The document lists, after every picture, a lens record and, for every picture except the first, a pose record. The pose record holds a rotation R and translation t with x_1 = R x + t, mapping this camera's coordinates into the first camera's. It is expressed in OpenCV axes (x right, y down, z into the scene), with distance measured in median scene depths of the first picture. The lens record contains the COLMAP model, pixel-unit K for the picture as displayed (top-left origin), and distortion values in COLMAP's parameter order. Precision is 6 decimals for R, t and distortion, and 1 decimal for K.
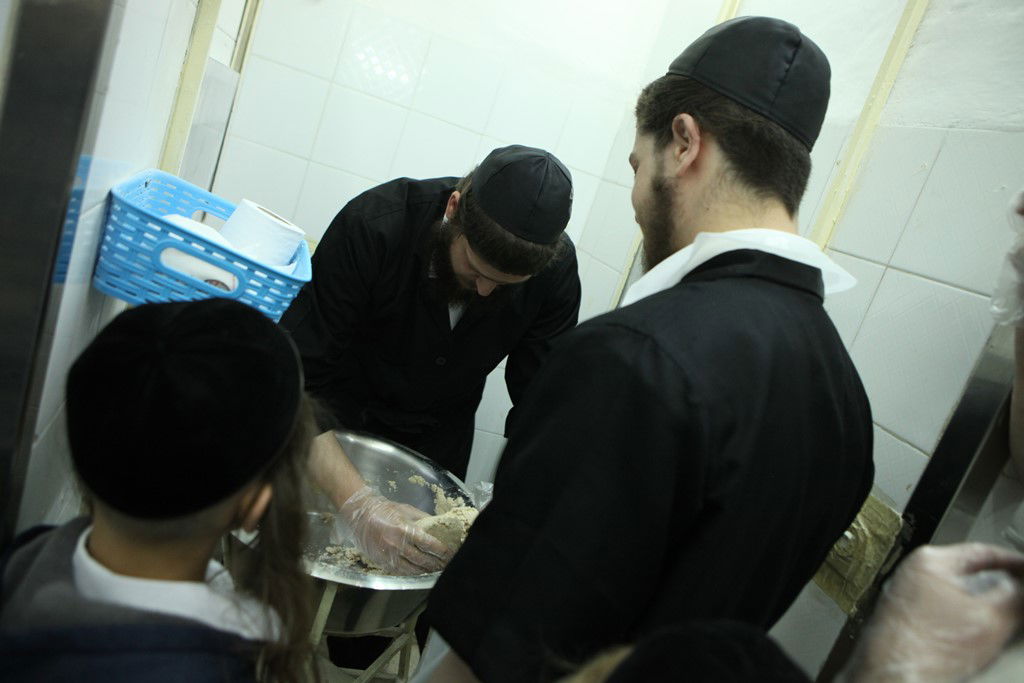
lens RADIAL K [[733.3, 0, 507.5], [0, 733.3, 342.1], [0, 0, 1]] dist [-0.090027, 0.065776]
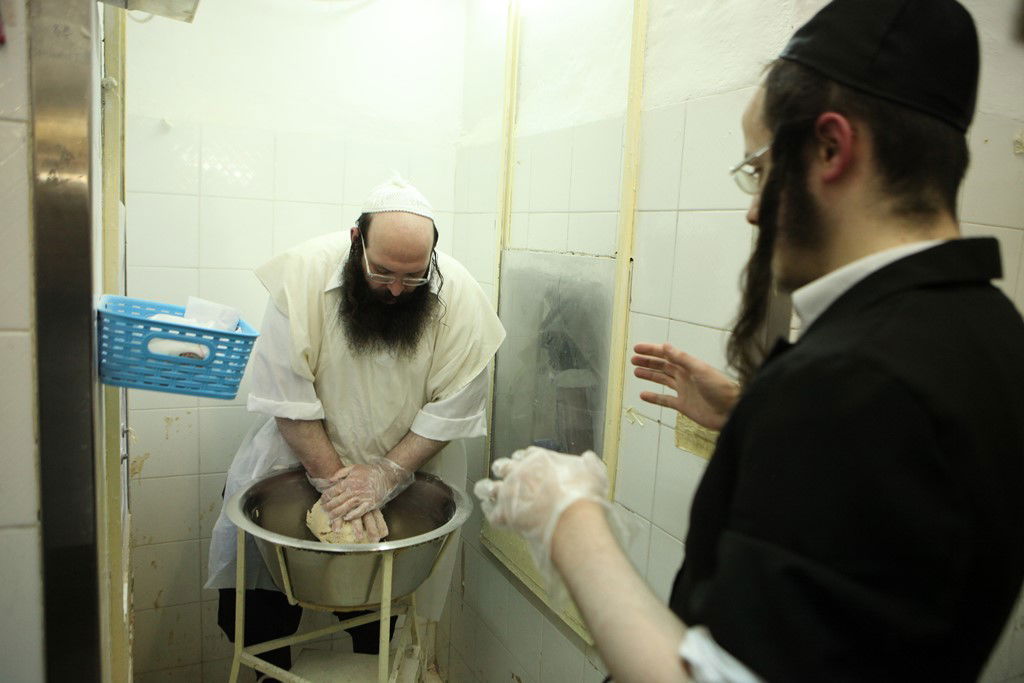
lens RADIAL K [[733.3, 0, 509.9], [0, 733.3, 341.8], [0, 0, 1]] dist [-0.090027, 0.065776]
pose [[0.945257, -0.294877, 0.139773, -0.028976], [0.302917, 0.952187, -0.039757, 0.128657], [-0.121367, 0.079920, 0.989385, -0.406870]]
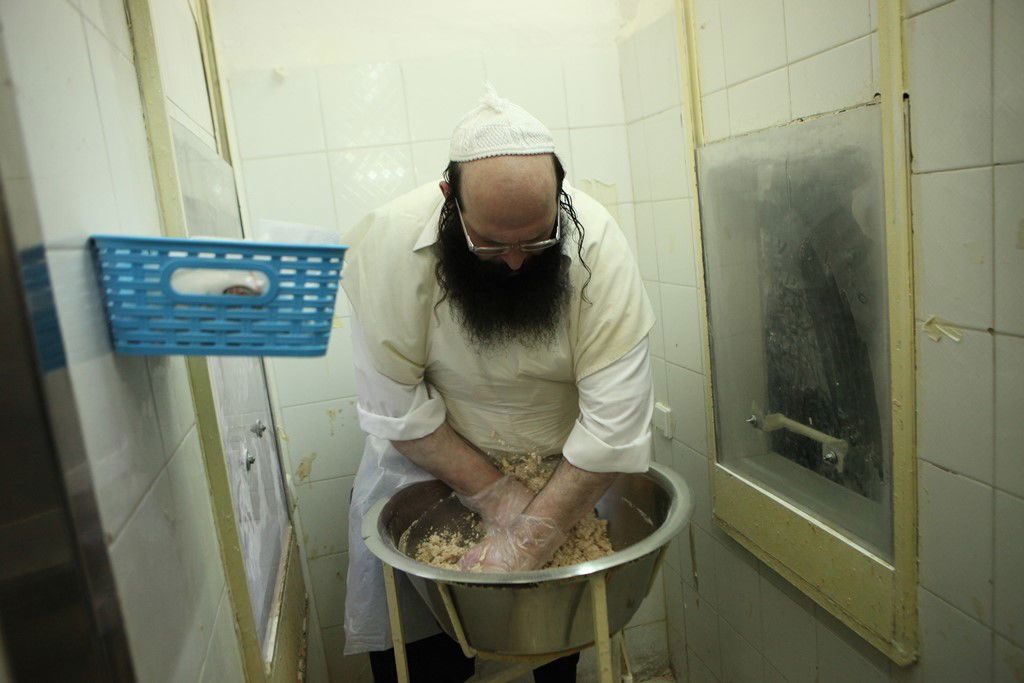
lens RADIAL K [[733.3, 0, 512.4], [0, 733.3, 346.6], [0, 0, 1]] dist [-0.090027, 0.065776]
pose [[0.902697, -0.416773, -0.106950, -0.067315], [0.408595, 0.908215, -0.090528, 0.180516], [0.134863, 0.038020, 0.990135, 0.231376]]
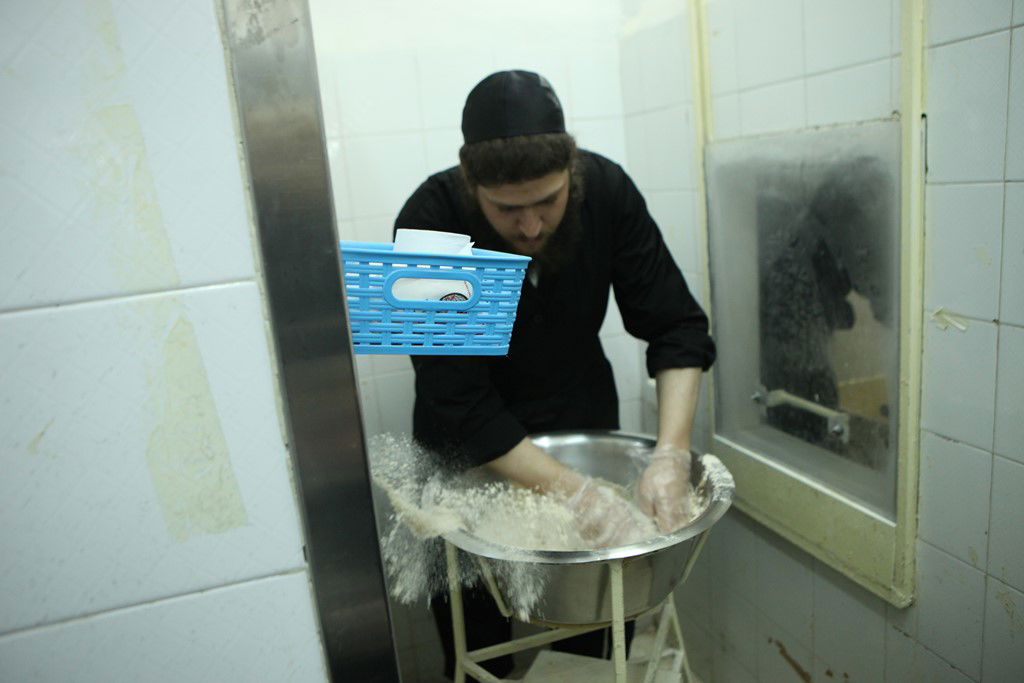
lens RADIAL K [[733.3, 0, 508.7], [0, 733.3, 345.5], [0, 0, 1]] dist [-0.090027, 0.065776]
pose [[0.908143, -0.417311, -0.033581, -0.338645], [0.416964, 0.908763, -0.017067, 0.023093], [0.037639, 0.001497, 0.999290, 0.056568]]
